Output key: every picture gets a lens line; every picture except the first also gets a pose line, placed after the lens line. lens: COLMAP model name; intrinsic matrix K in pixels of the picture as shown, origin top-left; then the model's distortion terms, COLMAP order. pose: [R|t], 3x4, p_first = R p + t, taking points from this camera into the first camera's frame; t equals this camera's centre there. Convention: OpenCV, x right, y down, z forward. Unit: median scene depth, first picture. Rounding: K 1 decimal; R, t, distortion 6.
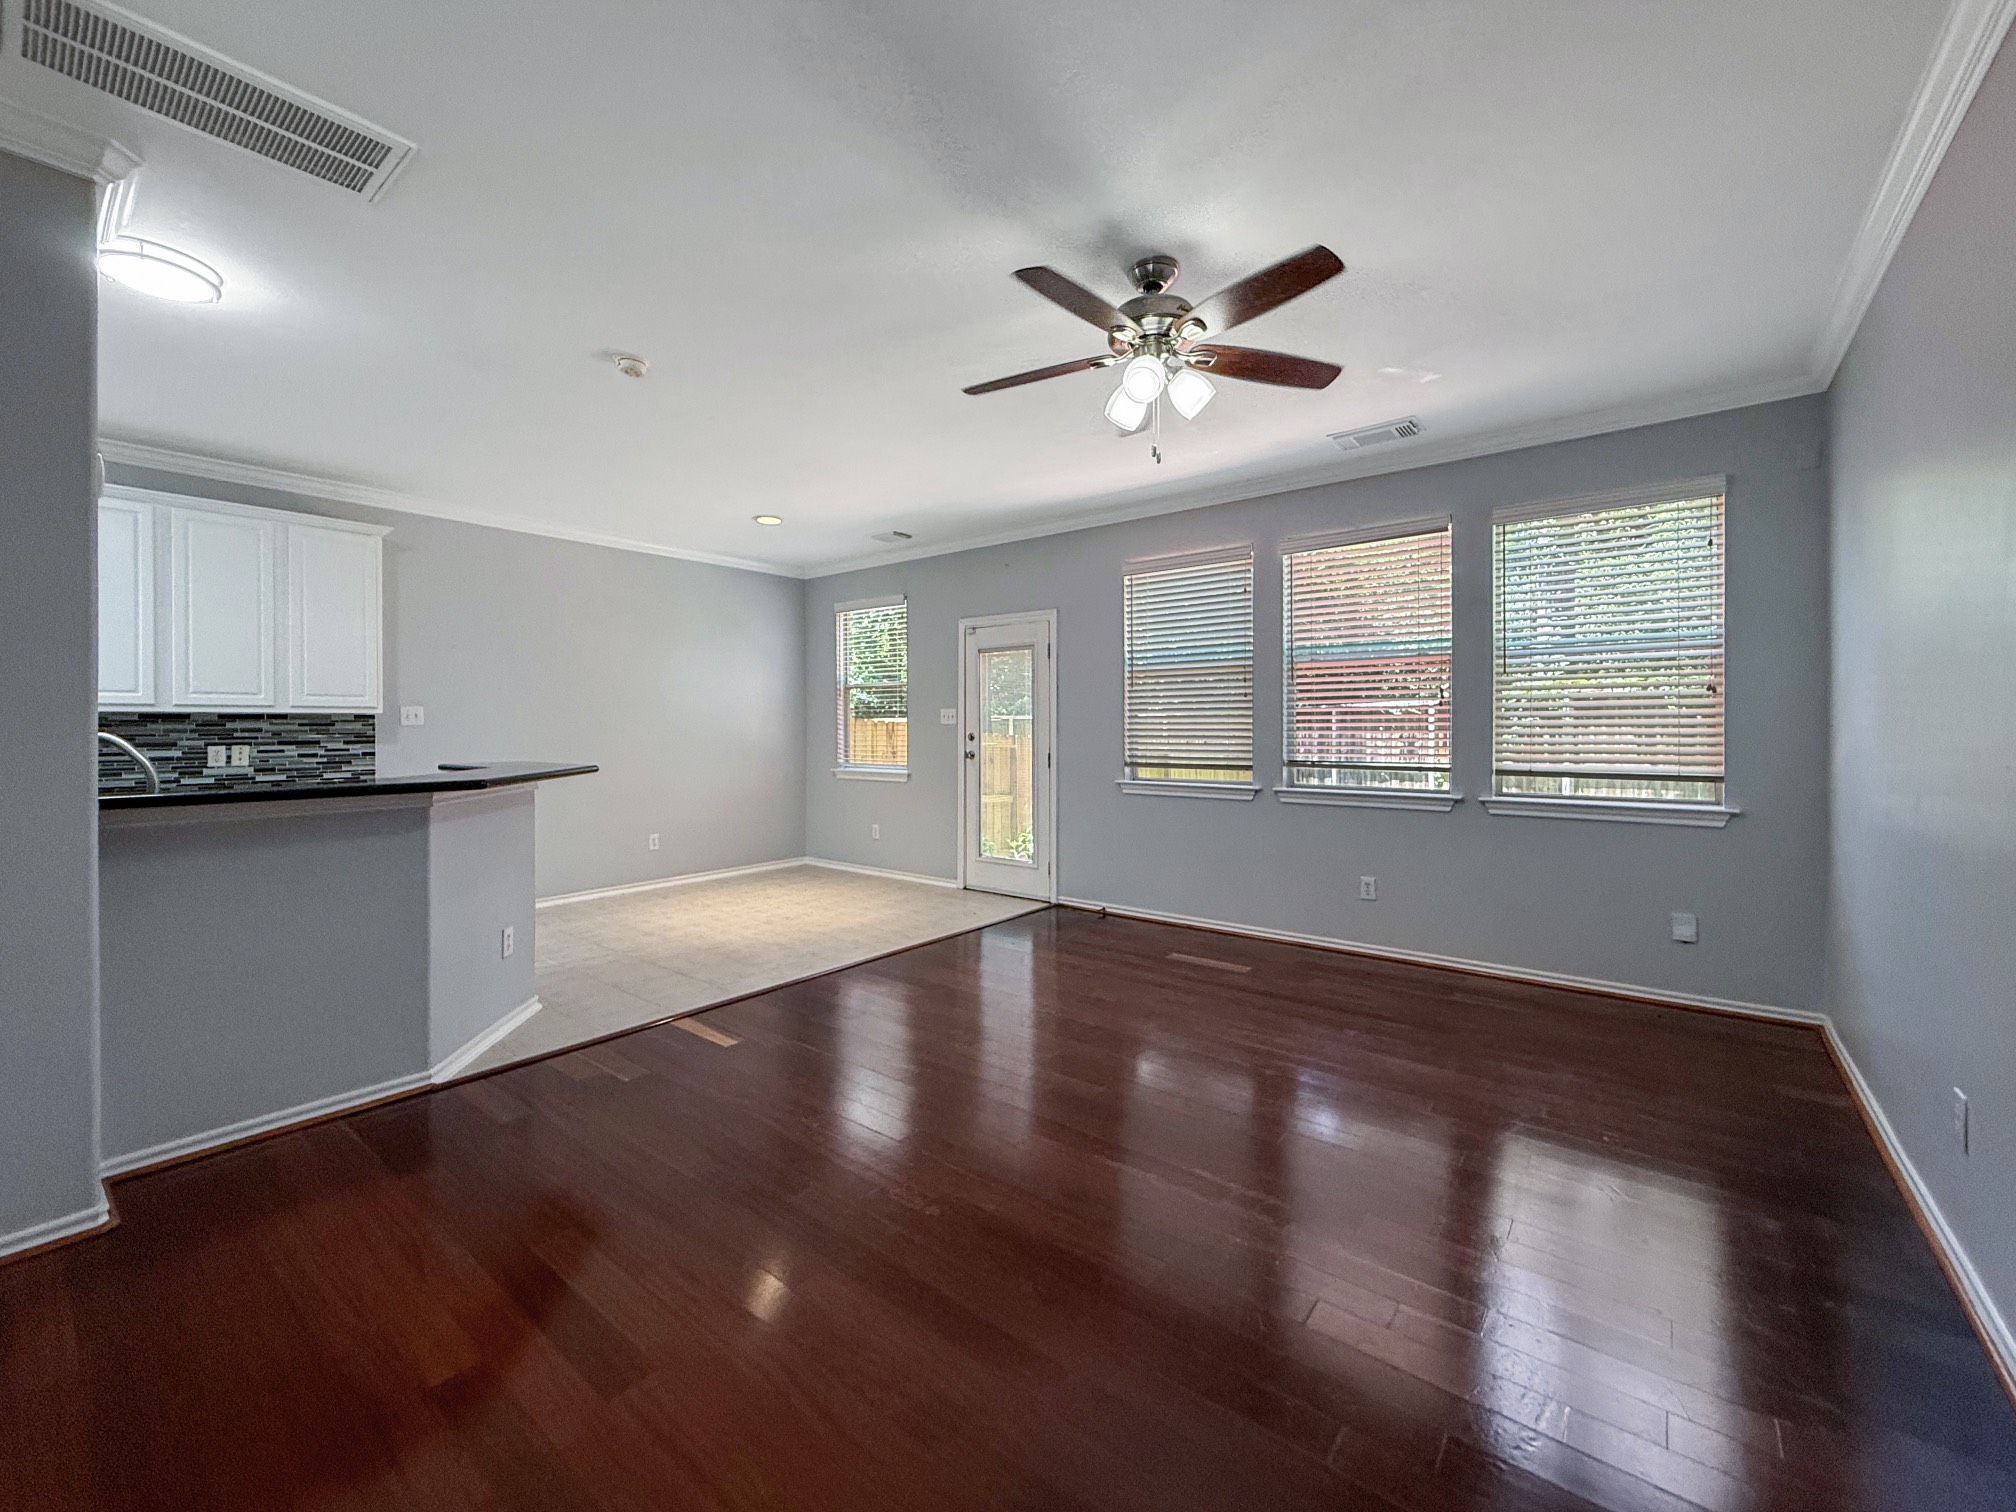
lens RADIAL K [[820.2, 0, 998.1], [0, 820.2, 726.6], [0, 0, 1]] dist [0.000772, -0.000165]
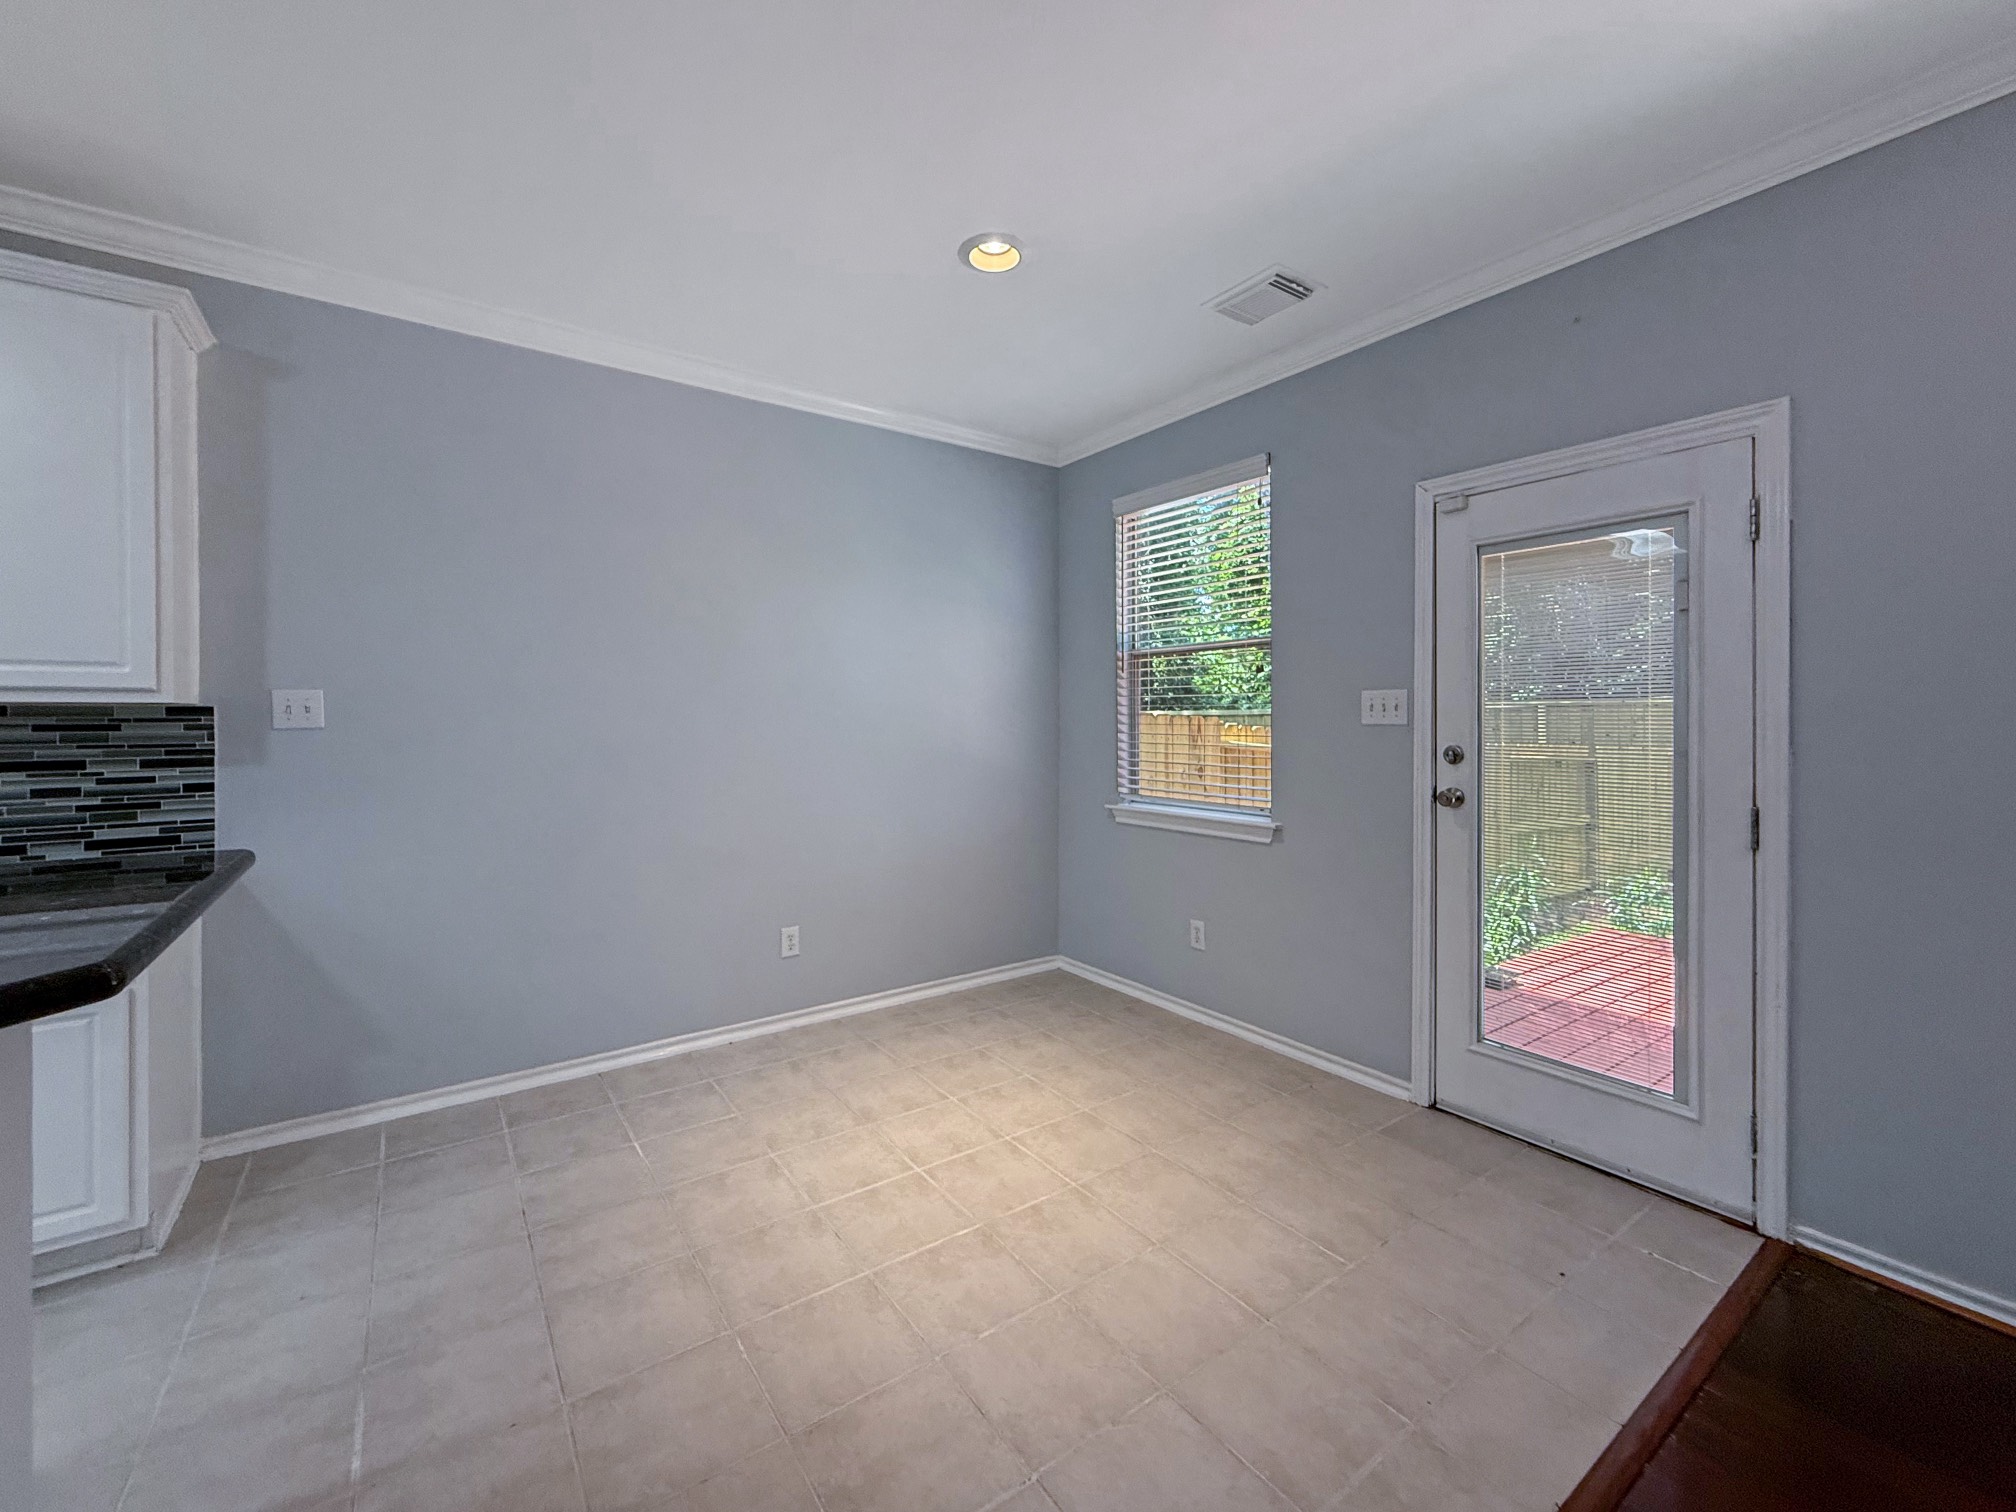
lens RADIAL K [[820.2, 0, 998.1], [0, 820.2, 726.6], [0, 0, 1]] dist [0.000772, -0.000165]
pose [[0.962828, 0.002608, -0.270104, -0.146285], [-0.000452, 0.999968, 0.008047, -0.005426], [0.270116, -0.007626, 0.962798, 0.531542]]
